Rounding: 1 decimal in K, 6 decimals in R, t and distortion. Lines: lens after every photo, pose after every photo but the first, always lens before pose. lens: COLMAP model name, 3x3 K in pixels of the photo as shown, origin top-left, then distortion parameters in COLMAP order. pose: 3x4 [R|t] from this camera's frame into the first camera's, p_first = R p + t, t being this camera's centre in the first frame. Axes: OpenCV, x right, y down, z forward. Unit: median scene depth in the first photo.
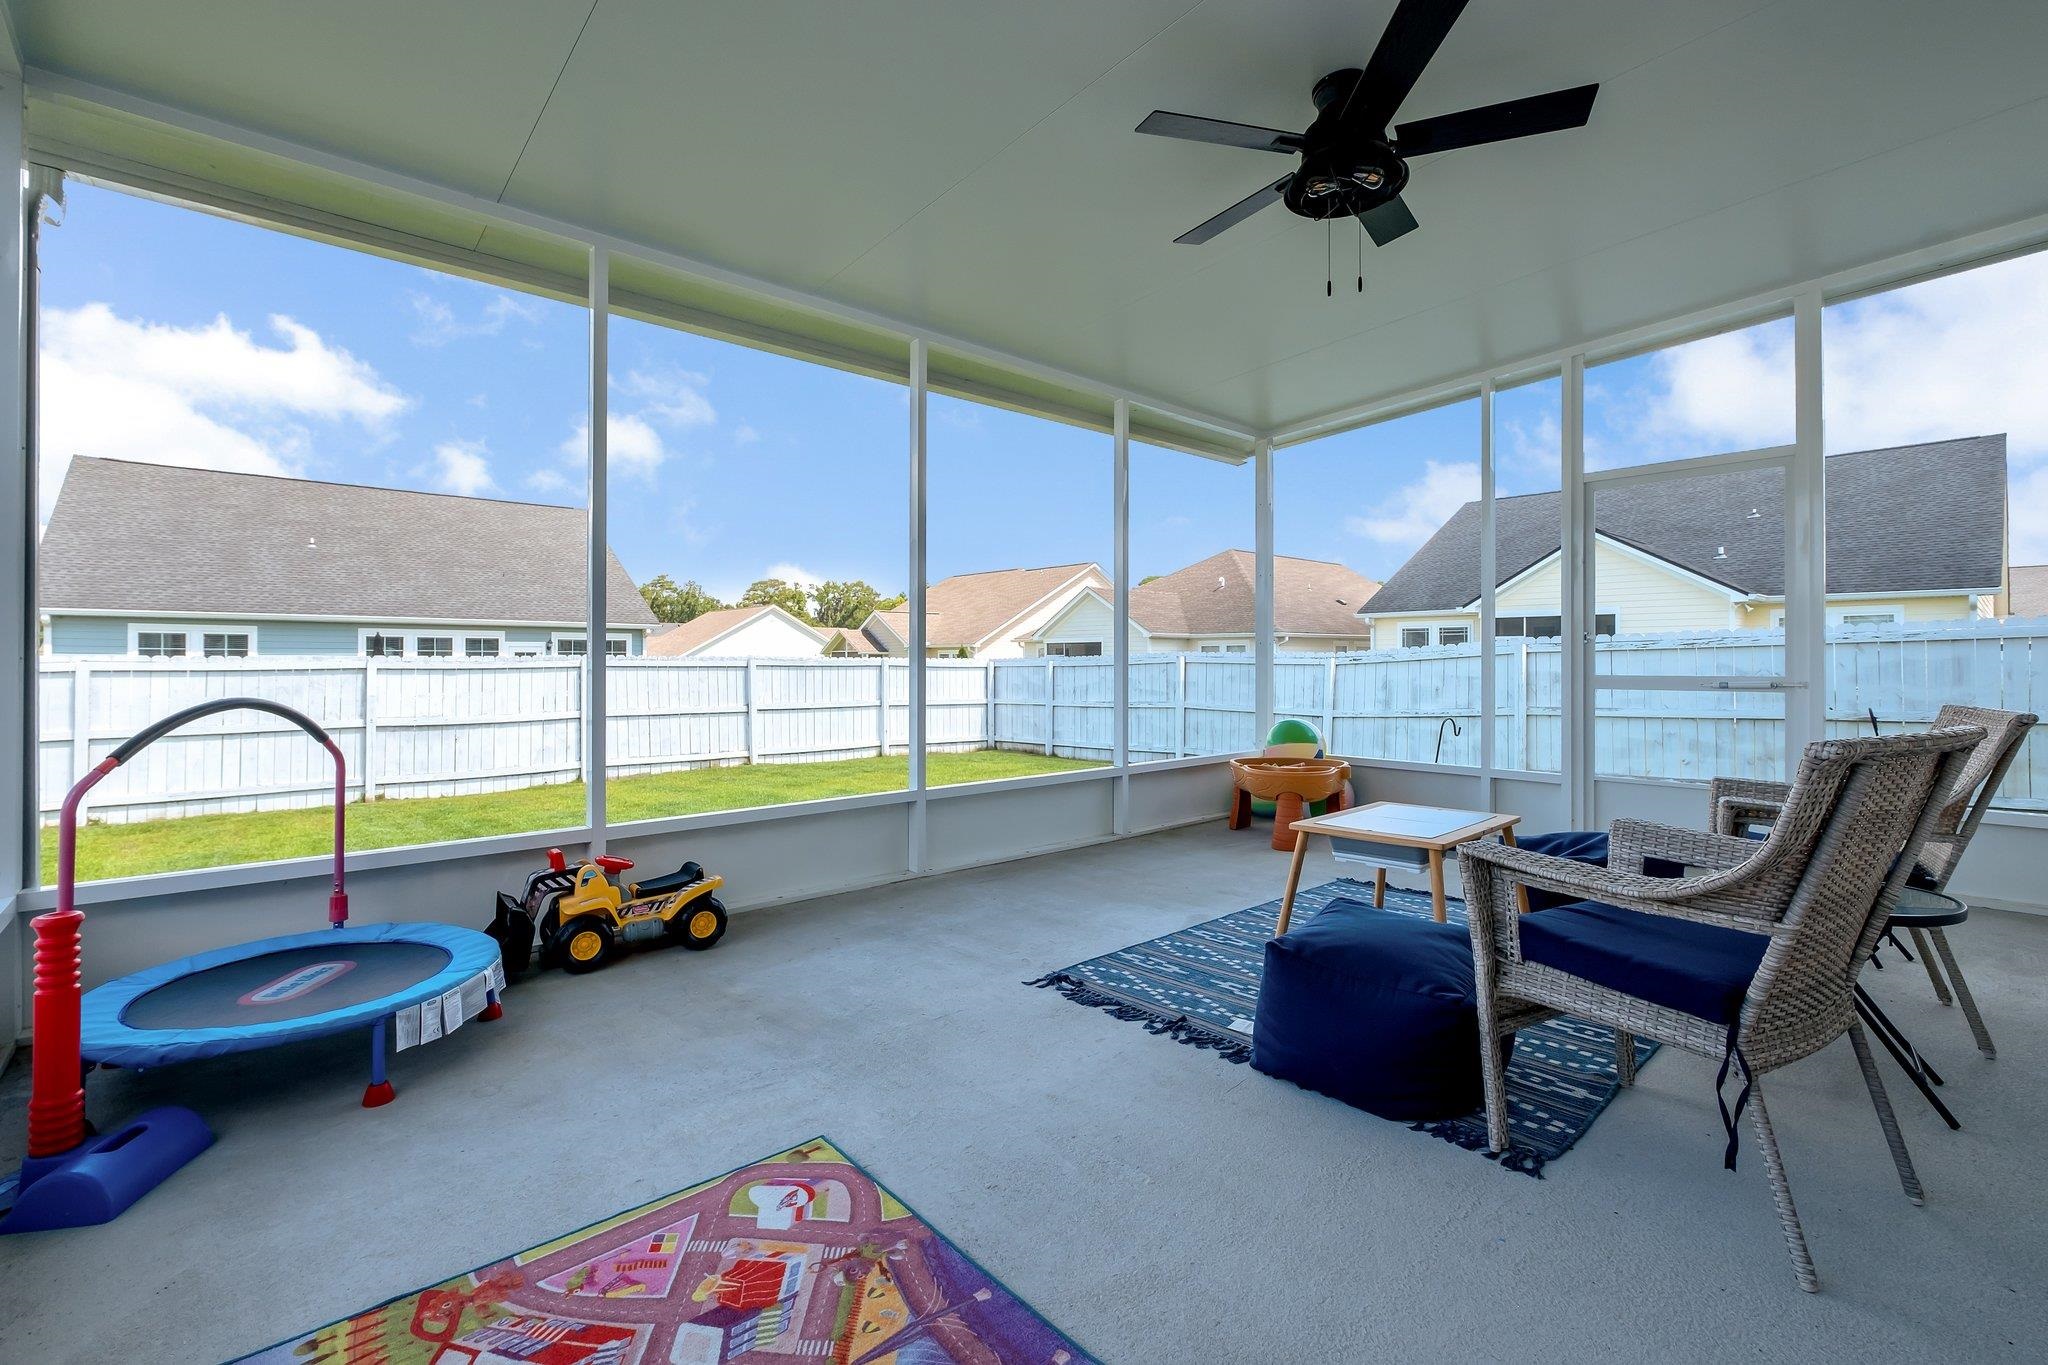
lens RADIAL K [[895.2, 0, 1034.1], [0, 895.2, 668.5], [0, 0, 1]] dist [-0.011490, 0.000594]
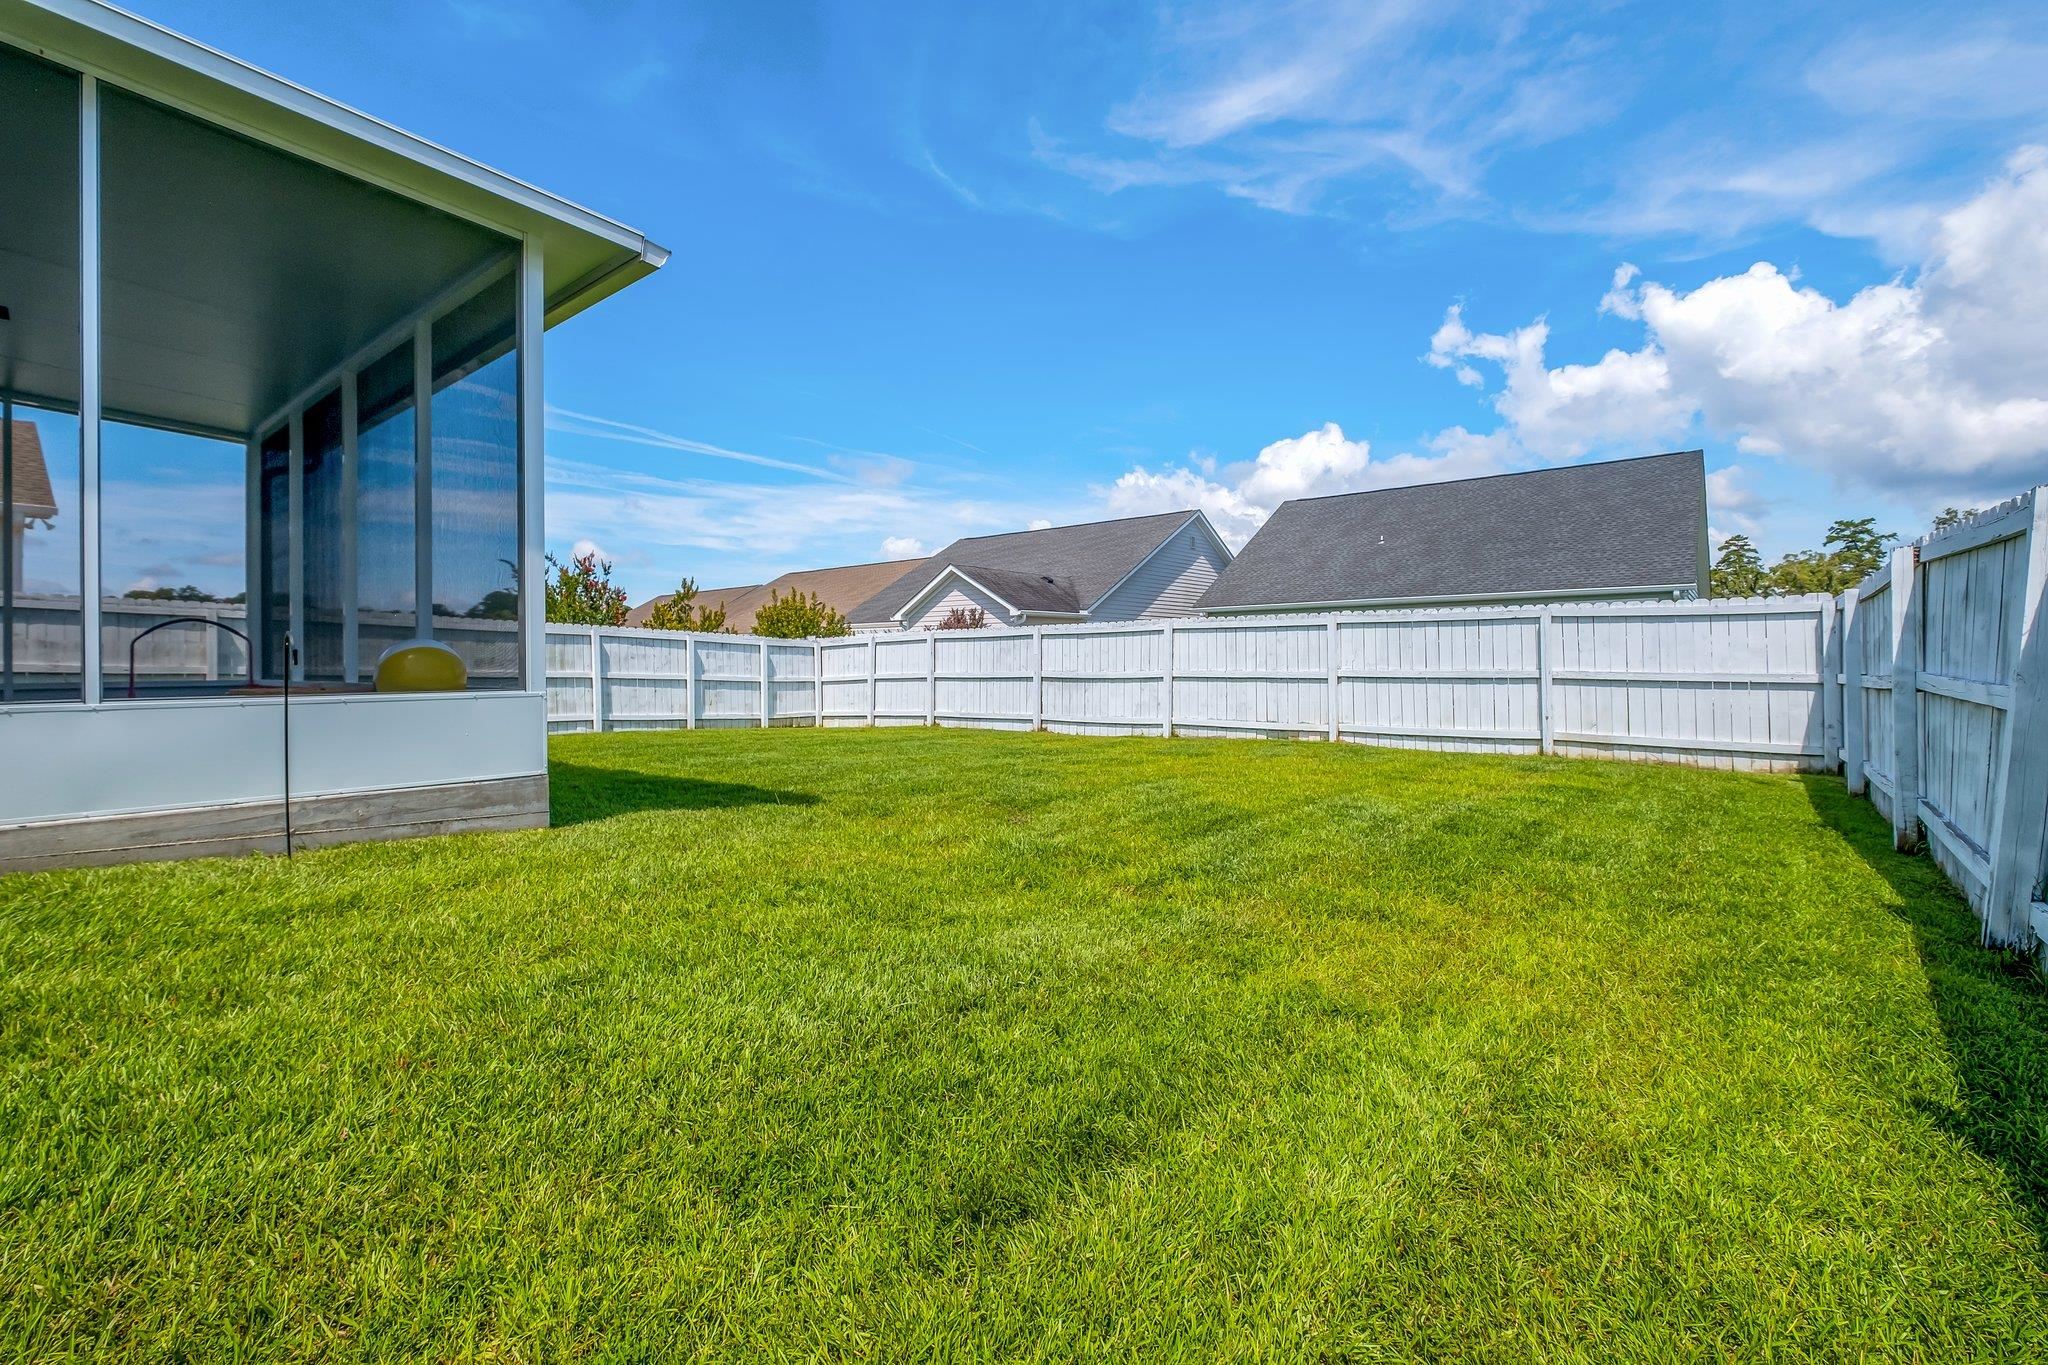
lens RADIAL K [[895.2, 0, 1007.9], [0, 895.2, 673.9], [0, 0, 1]] dist [-0.011490, 0.000594]
pose [[0.137138, 0.012746, -0.990470, 0.714525], [0.001308, 0.999914, 0.013049, 0.050043], [0.990551, -0.003085, 0.137109, 0.900247]]
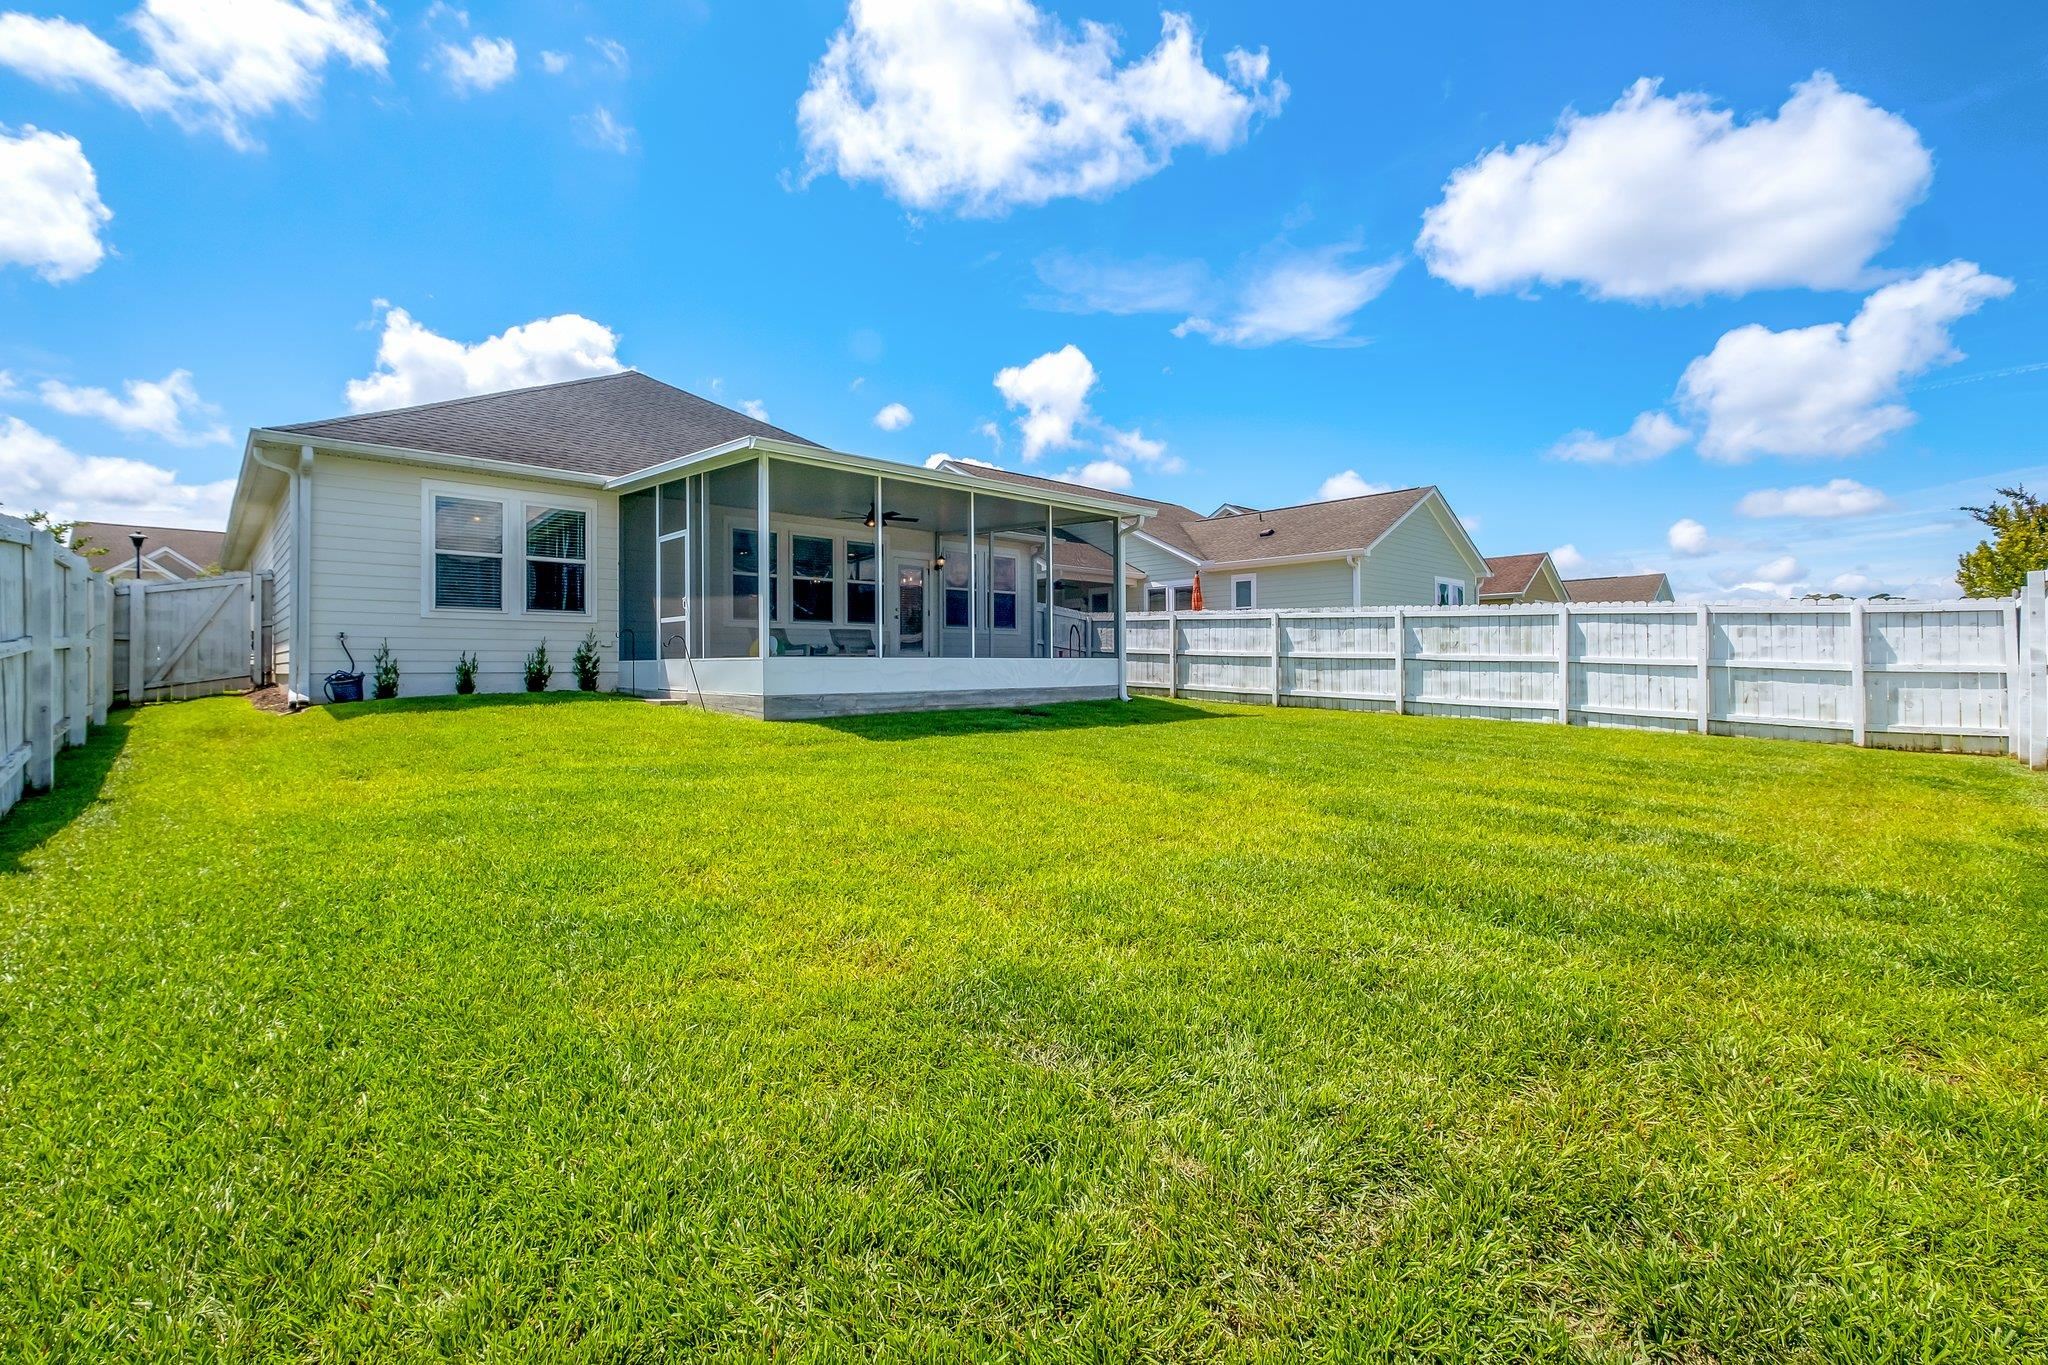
lens RADIAL K [[895.2, 0, 1024.4], [0, 895.2, 680.1], [0, 0, 1]] dist [-0.011490, 0.000594]
pose [[-0.999575, 0.007153, -0.028260, -0.093298], [0.006620, 0.999799, 0.018925, 0.073327], [0.028390, 0.018730, -0.999421, 1.785942]]
